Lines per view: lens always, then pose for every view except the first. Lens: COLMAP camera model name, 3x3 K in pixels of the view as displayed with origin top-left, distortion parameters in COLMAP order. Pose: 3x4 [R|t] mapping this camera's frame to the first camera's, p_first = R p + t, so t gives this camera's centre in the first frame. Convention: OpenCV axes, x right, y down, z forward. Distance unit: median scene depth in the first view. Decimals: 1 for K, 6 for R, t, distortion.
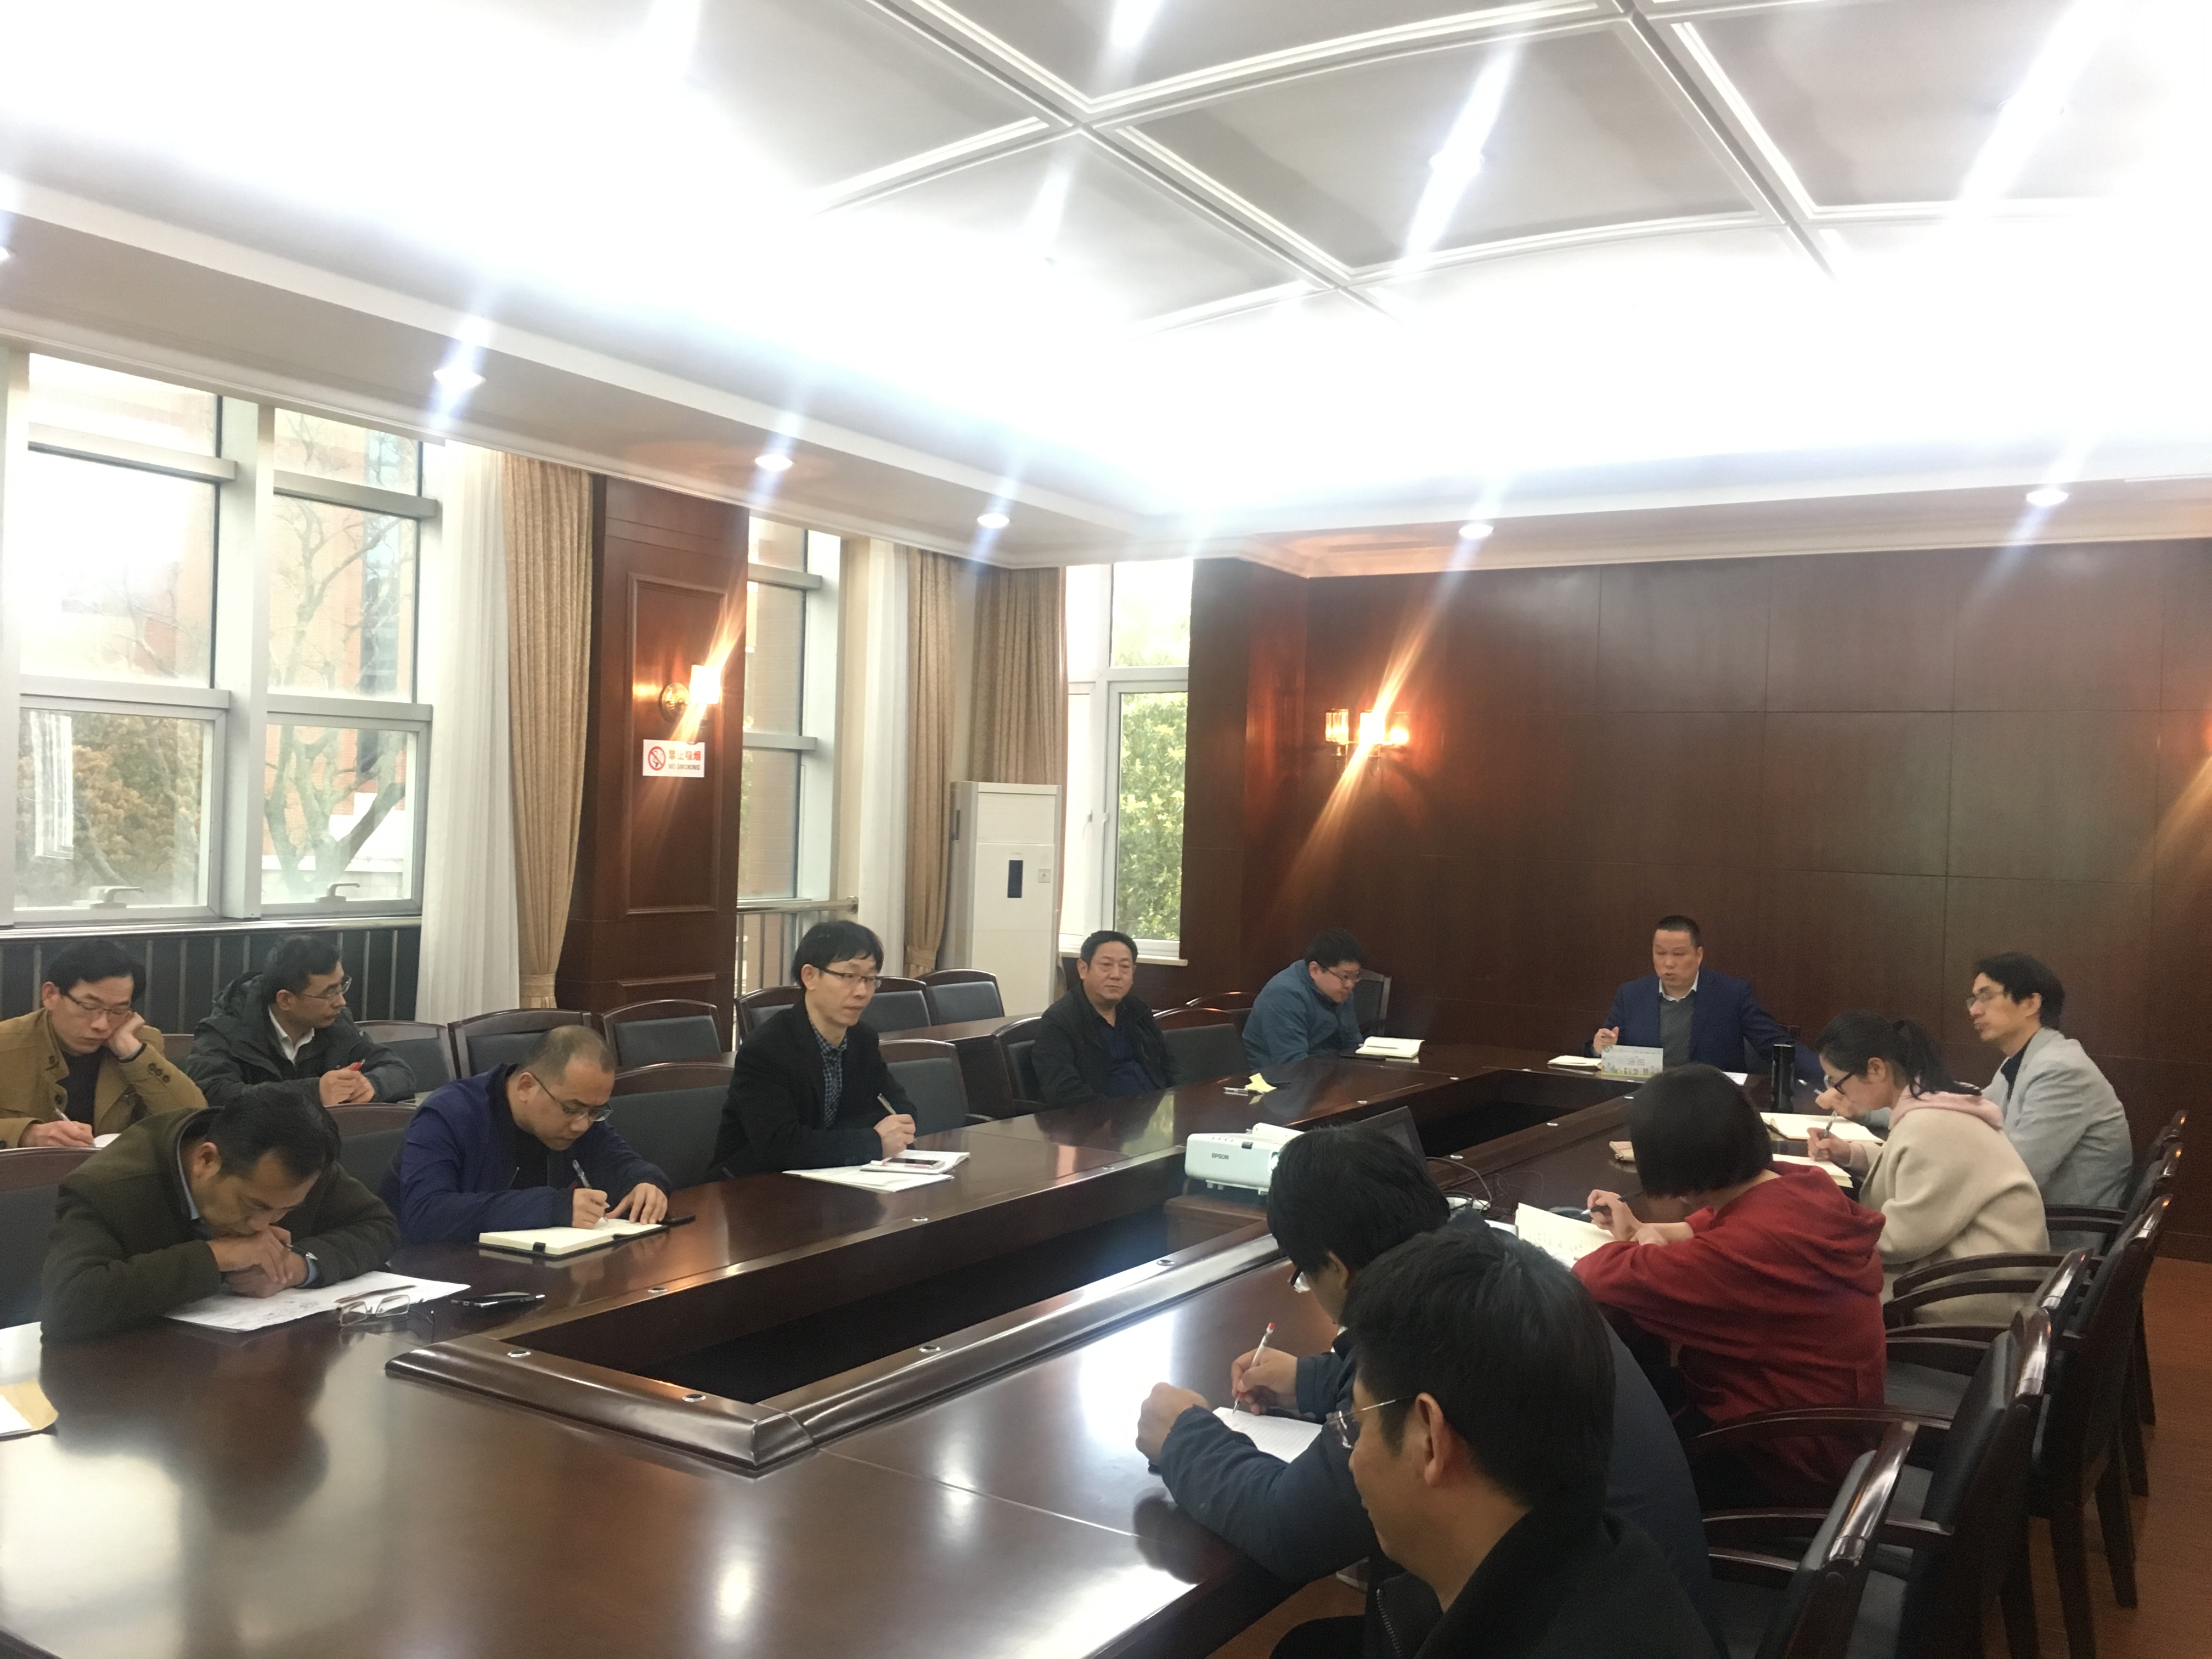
lens RADIAL K [[1870.9, 0, 1106.0], [0, 1870.9, 829.5], [0, 0, 1]] dist [-0.086786, -0.002211]
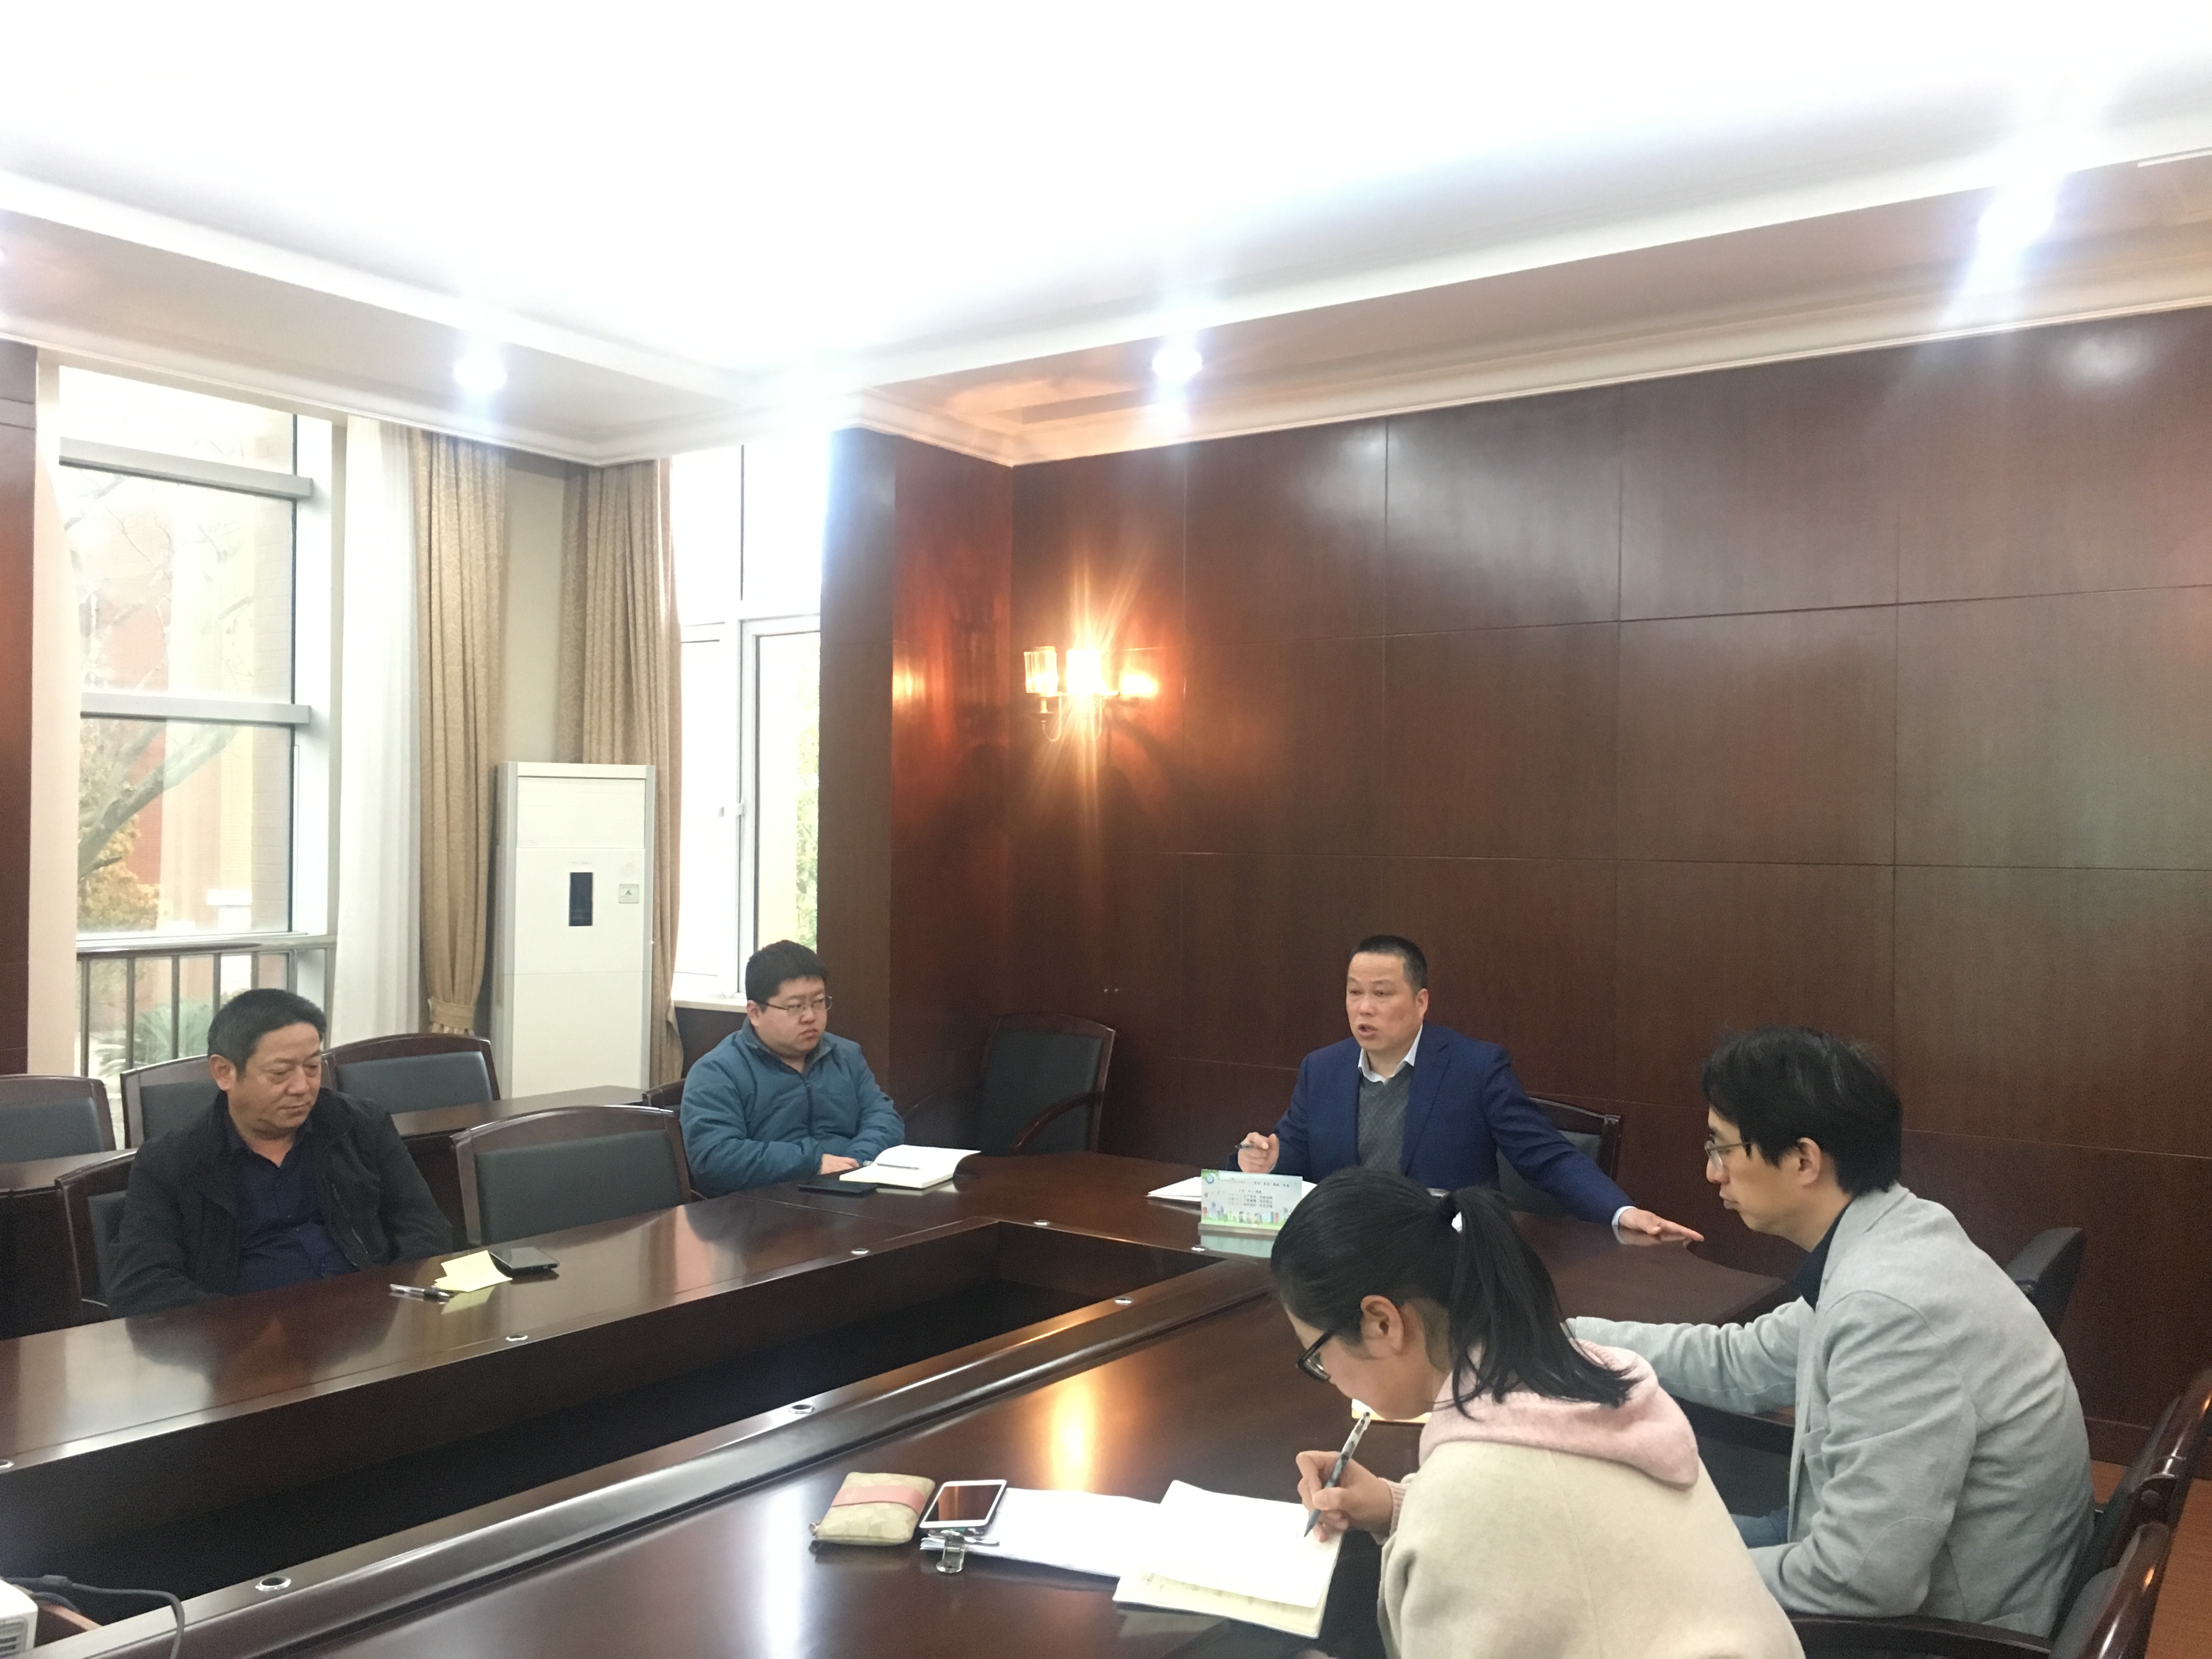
lens RADIAL K [[2015.1, 0, 1106.0], [0, 2015.1, 829.5], [0, 0, 1]] dist [-0.003946, -0.002494]
pose [[0.999459, -0.022678, -0.023814, 0.167167], [0.022561, 0.999732, -0.005202, 0.008668], [0.023926, 0.004662, 0.999703, 0.247105]]
